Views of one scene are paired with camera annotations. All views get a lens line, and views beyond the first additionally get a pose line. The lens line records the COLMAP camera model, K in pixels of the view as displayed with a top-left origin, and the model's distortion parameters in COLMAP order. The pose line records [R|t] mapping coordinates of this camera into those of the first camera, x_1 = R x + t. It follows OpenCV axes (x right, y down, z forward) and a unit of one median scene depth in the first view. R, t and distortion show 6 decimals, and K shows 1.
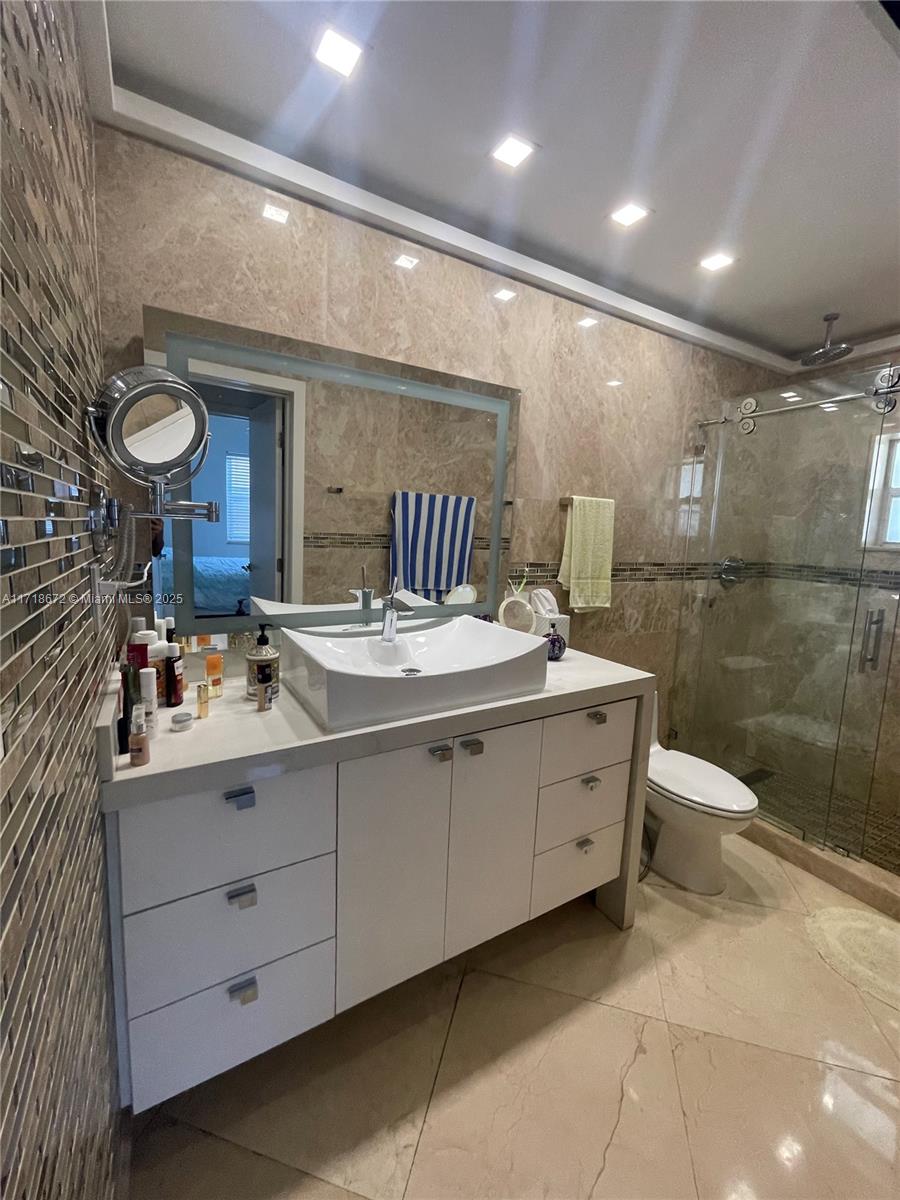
lens RADIAL K [[487.5, 0, 450.7], [0, 487.5, 594.2], [0, 0, 1]] dist [-0.000760, 0.000465]
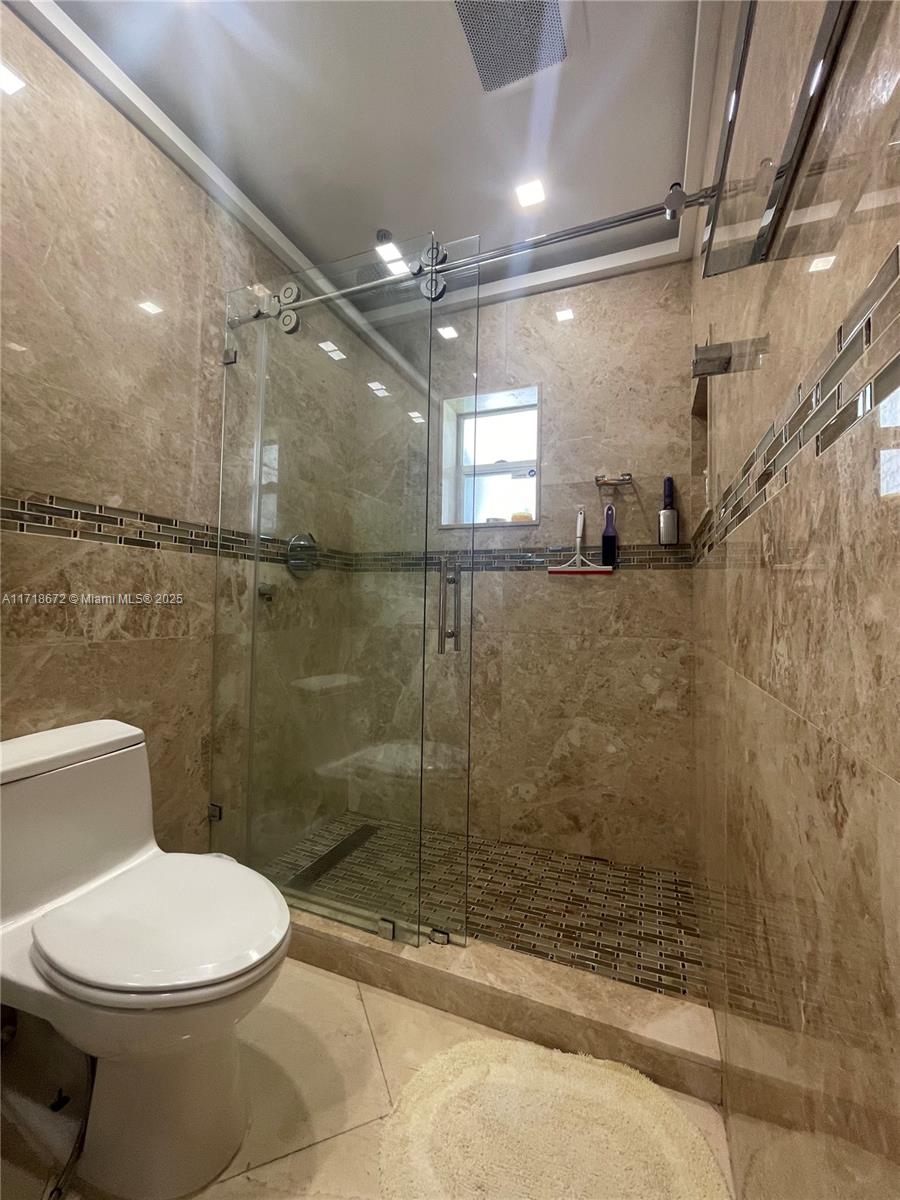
lens RADIAL K [[487.1, 0, 459.6], [0, 487.1, 601.3], [0, 0, 1]] dist [-0.000165, 0.000006]
pose [[0.781033, -0.011151, 0.624390, 0.332536], [0.087608, 0.991909, -0.091872, 0.115508], [-0.618314, 0.126457, 0.775691, 0.335176]]
